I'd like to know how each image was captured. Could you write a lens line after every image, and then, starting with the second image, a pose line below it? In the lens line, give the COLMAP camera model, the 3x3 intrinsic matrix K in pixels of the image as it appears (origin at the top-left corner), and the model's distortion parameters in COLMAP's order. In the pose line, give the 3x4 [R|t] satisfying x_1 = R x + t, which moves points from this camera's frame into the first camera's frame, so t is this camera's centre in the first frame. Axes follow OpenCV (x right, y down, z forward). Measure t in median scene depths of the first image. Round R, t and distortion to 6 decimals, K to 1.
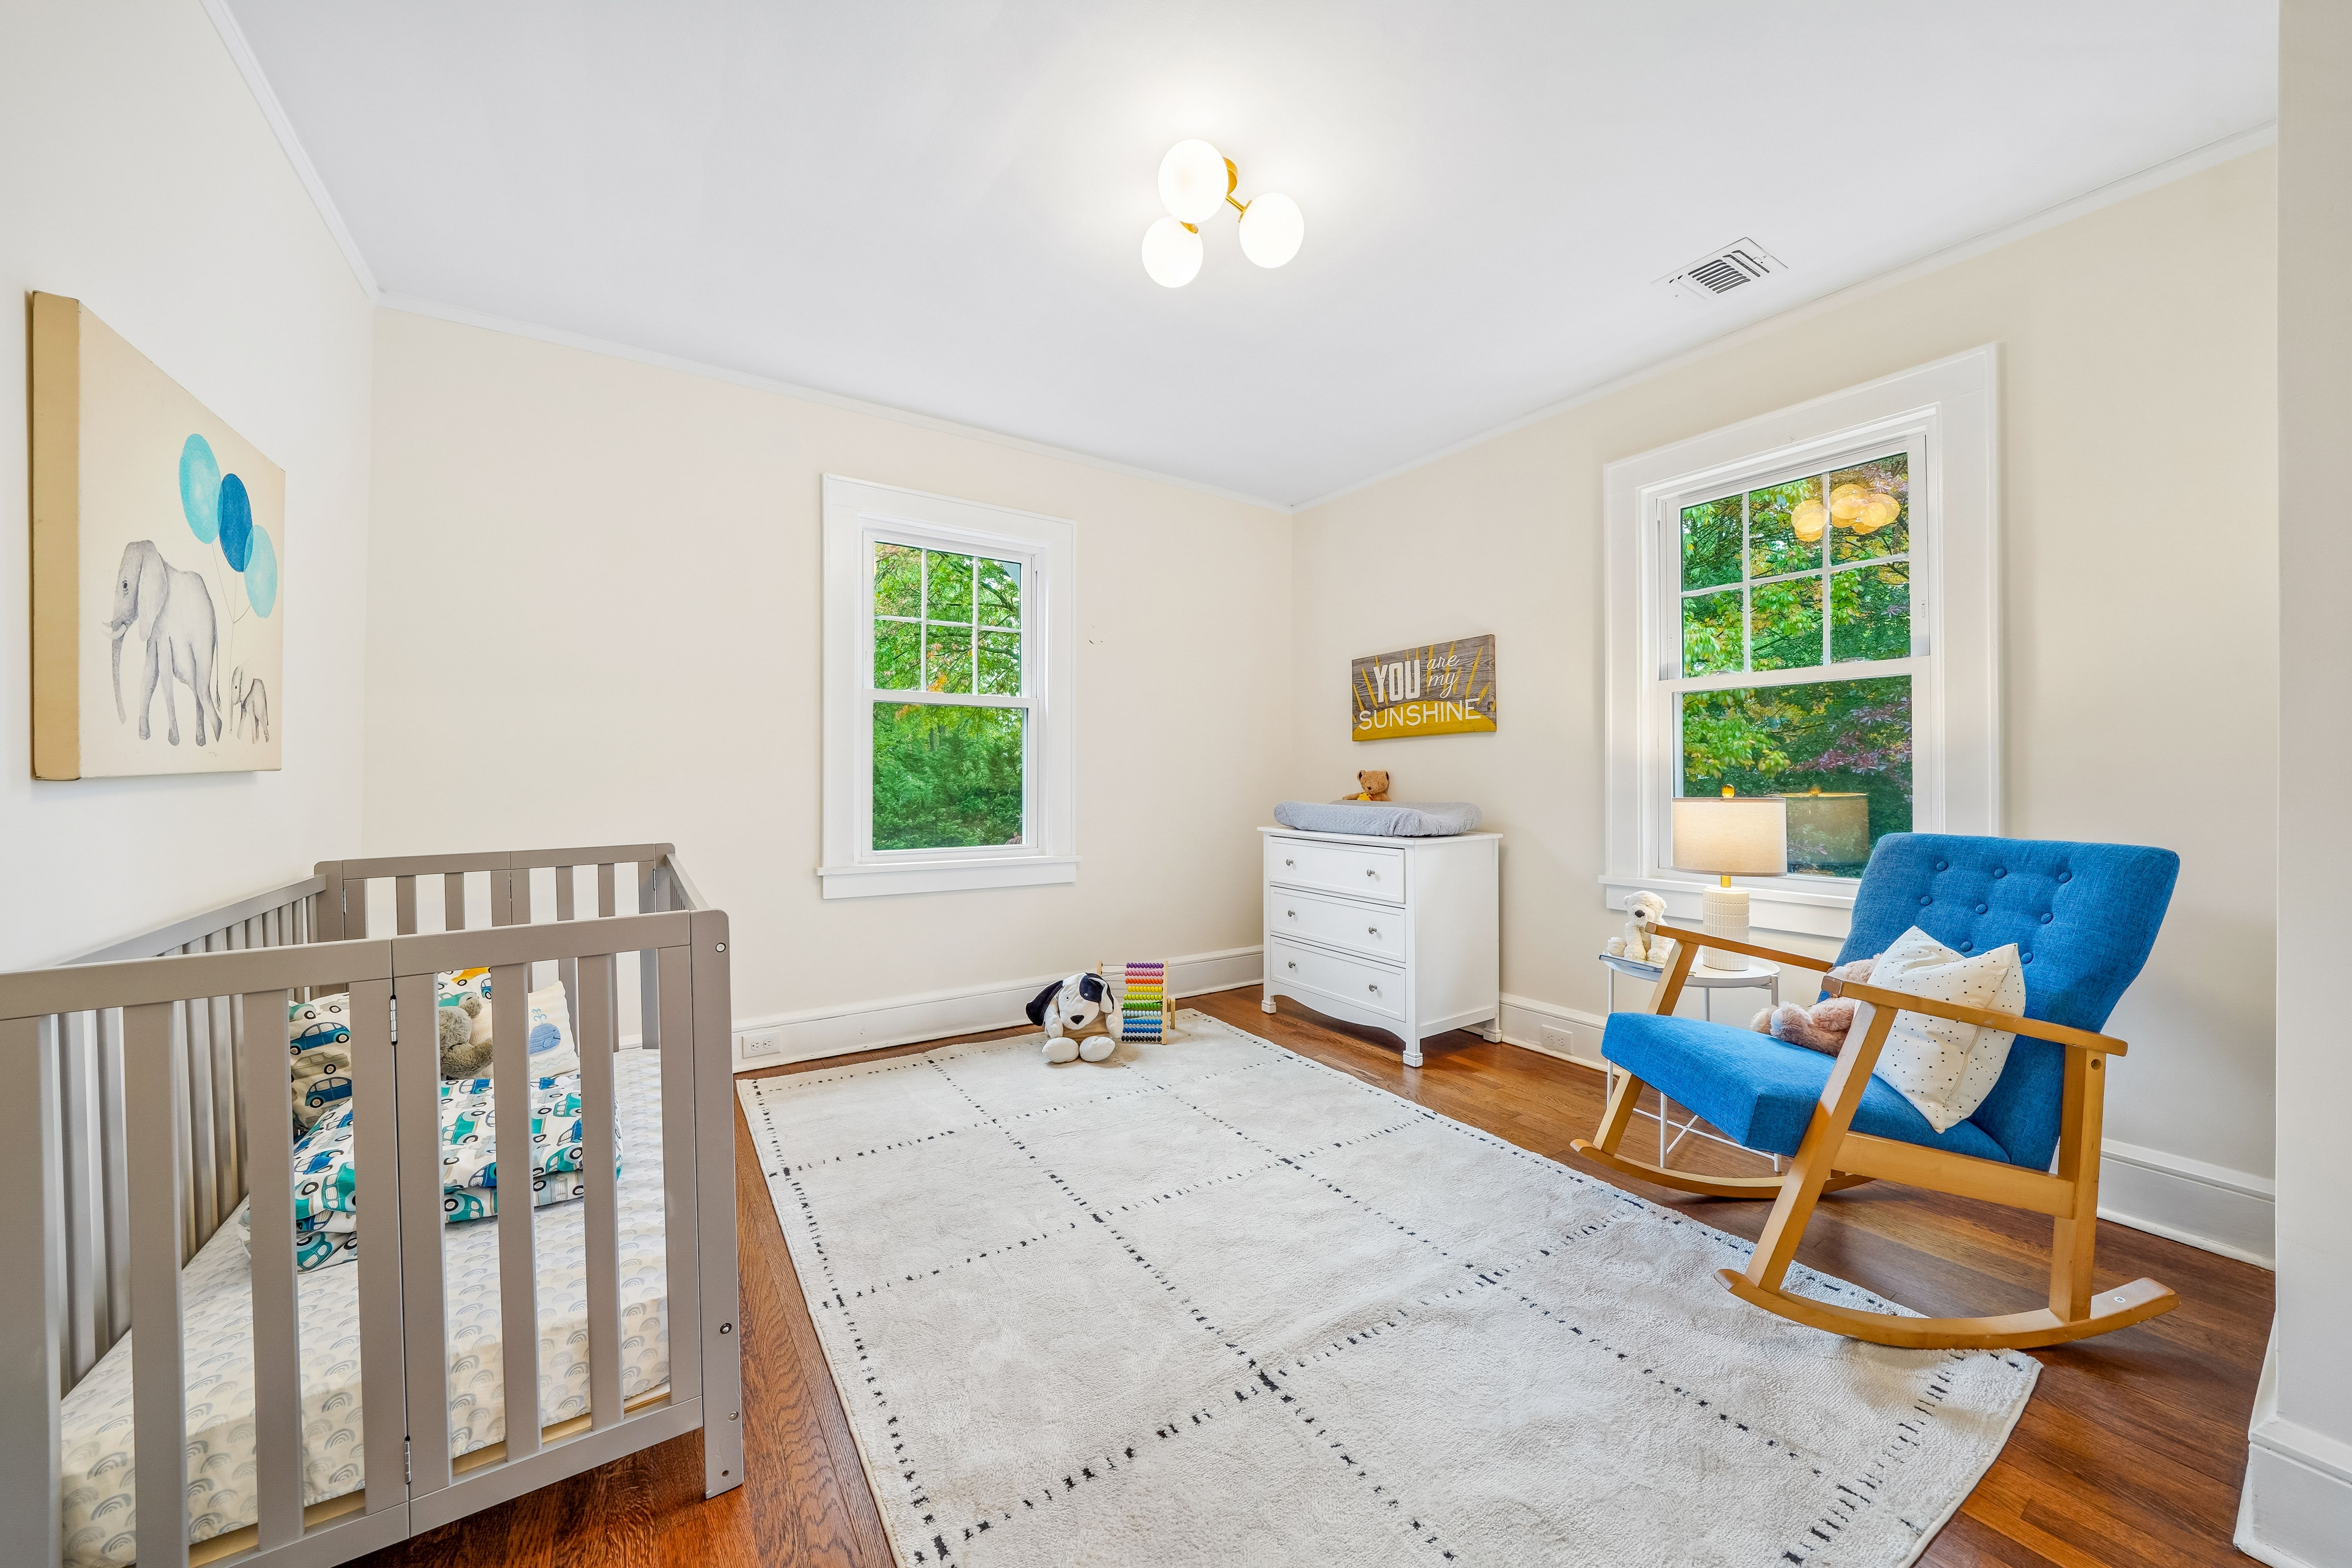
lens RADIAL K [[834.4, 0, 1176.1], [0, 834.4, 777.7], [0, 0, 1]] dist [-0.022574, 0.001699]
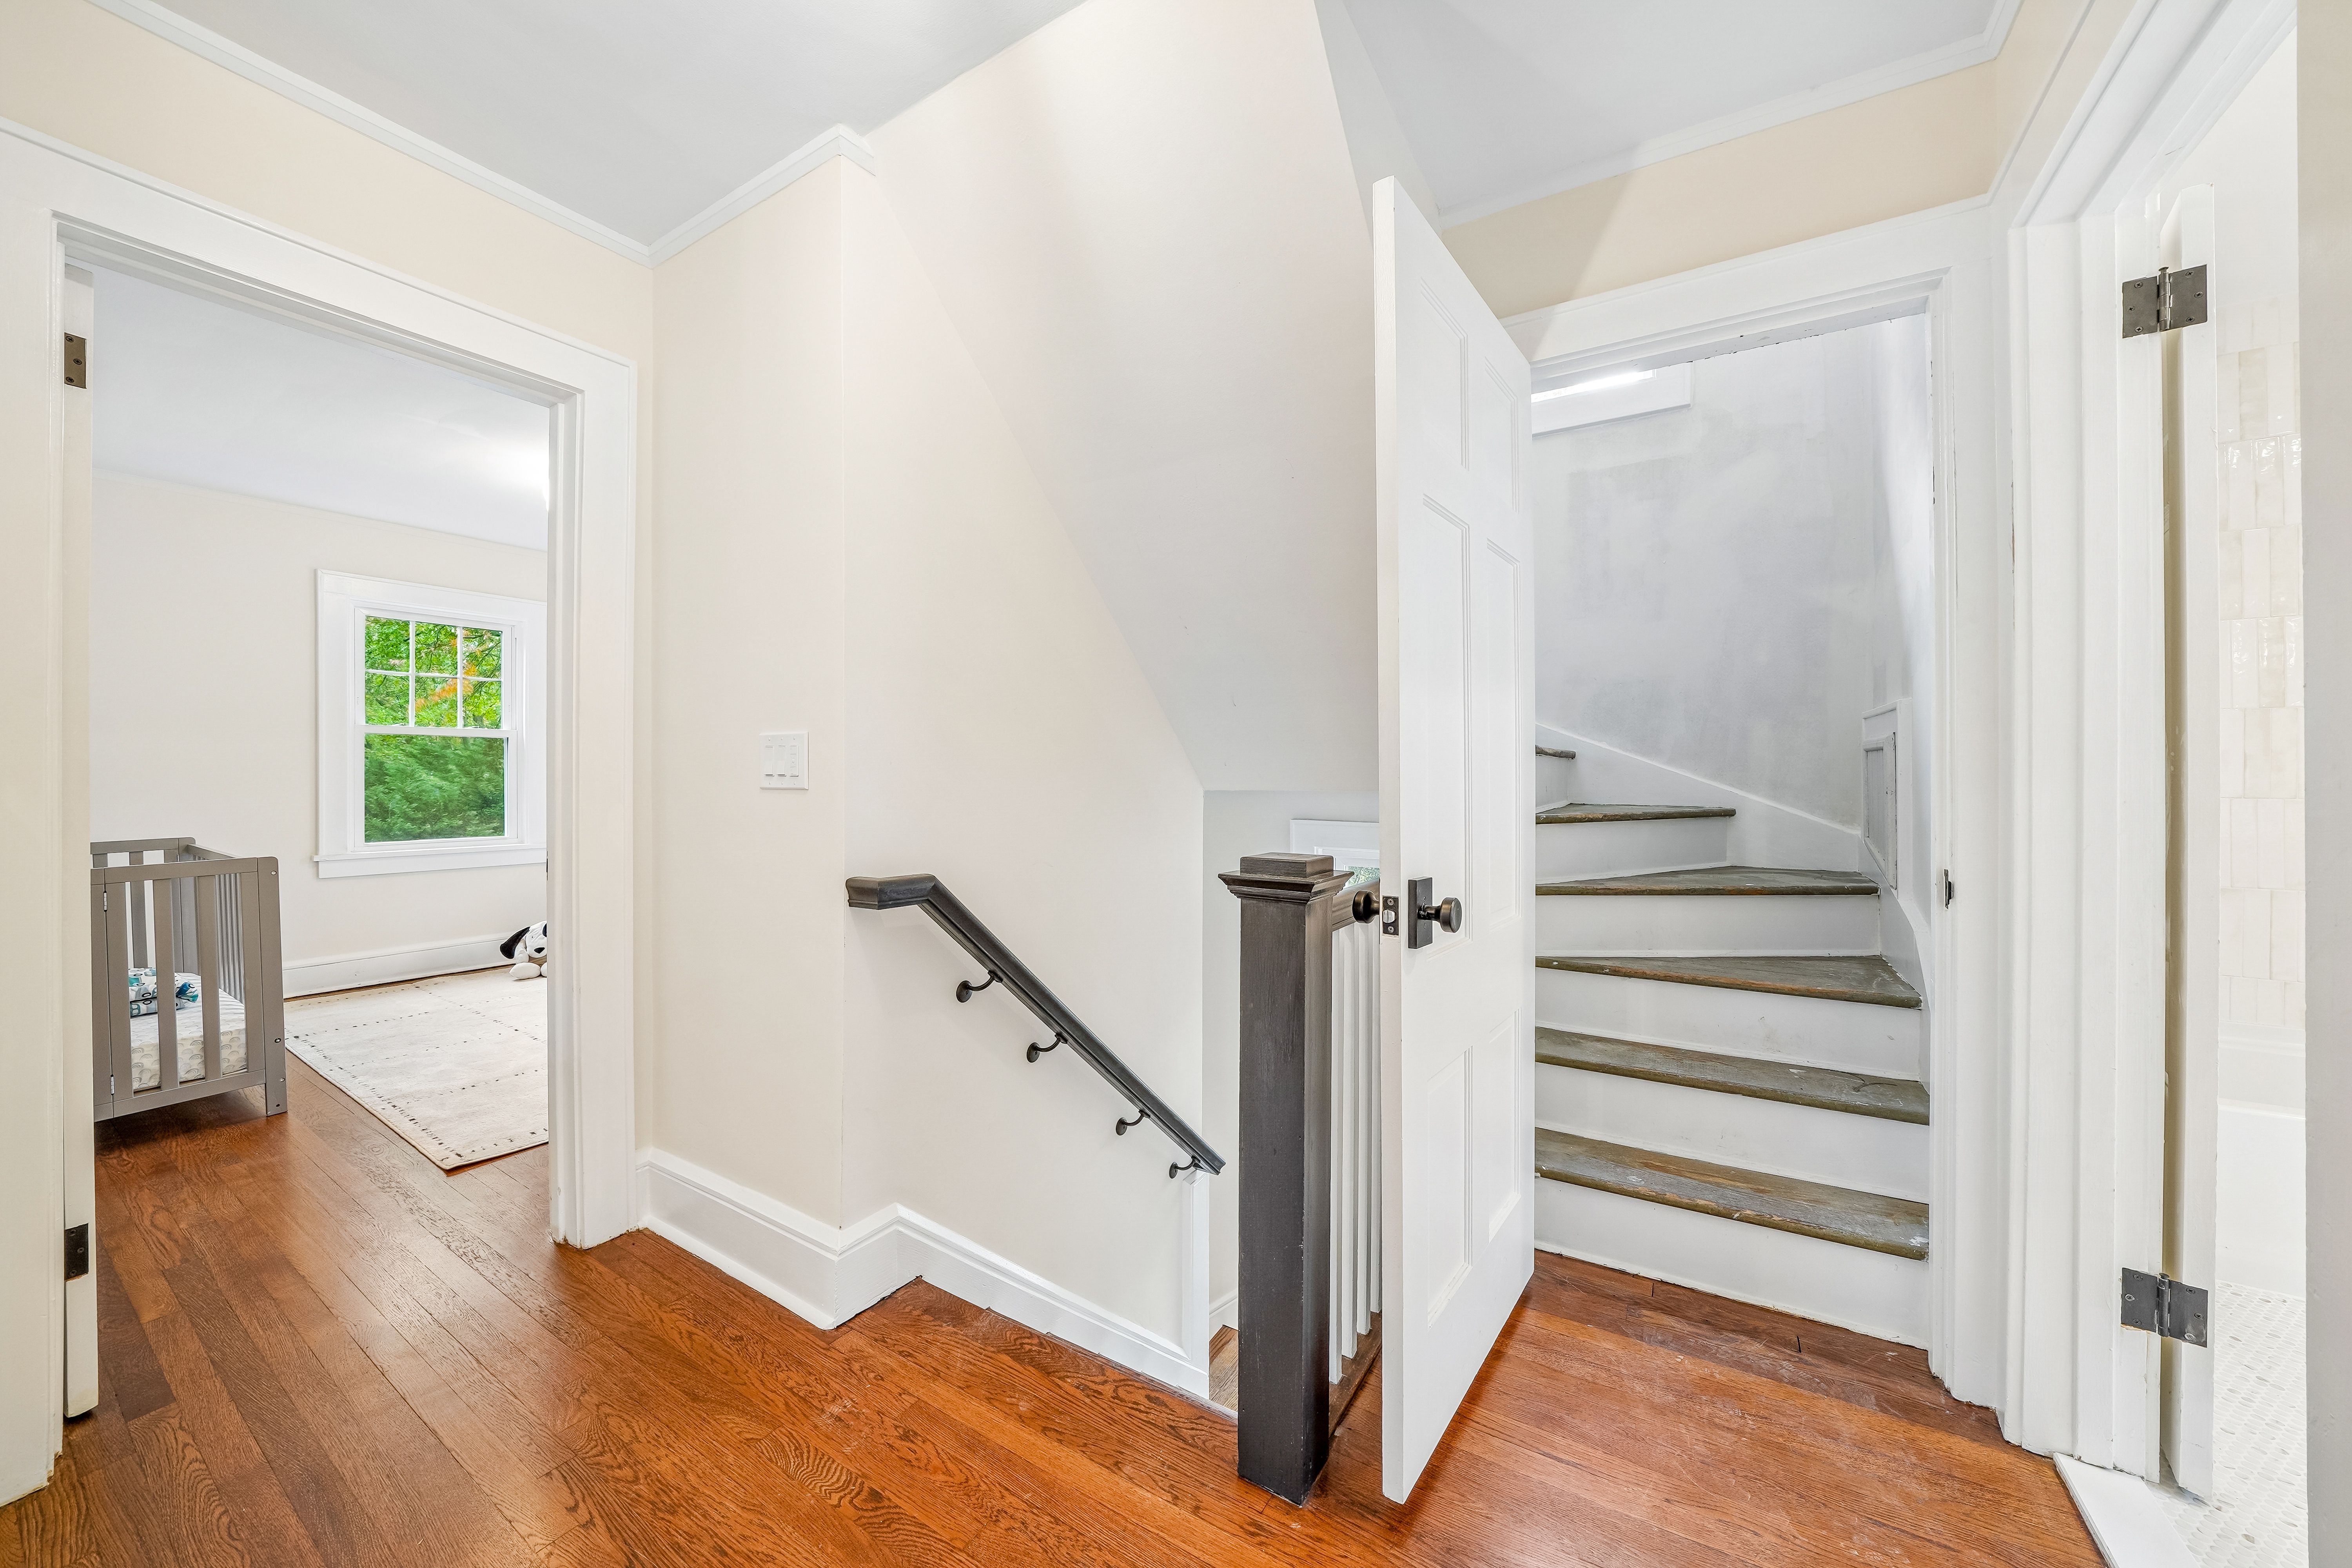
lens RADIAL K [[834.4, 0, 1173.6], [0, 834.4, 781.3], [0, 0, 1]] dist [-0.022574, 0.001699]
pose [[0.910758, -0.002726, 0.412931, 0.308896], [-0.000957, 0.999962, 0.008710, -0.028061], [-0.412939, -0.008328, 0.910721, -0.815185]]
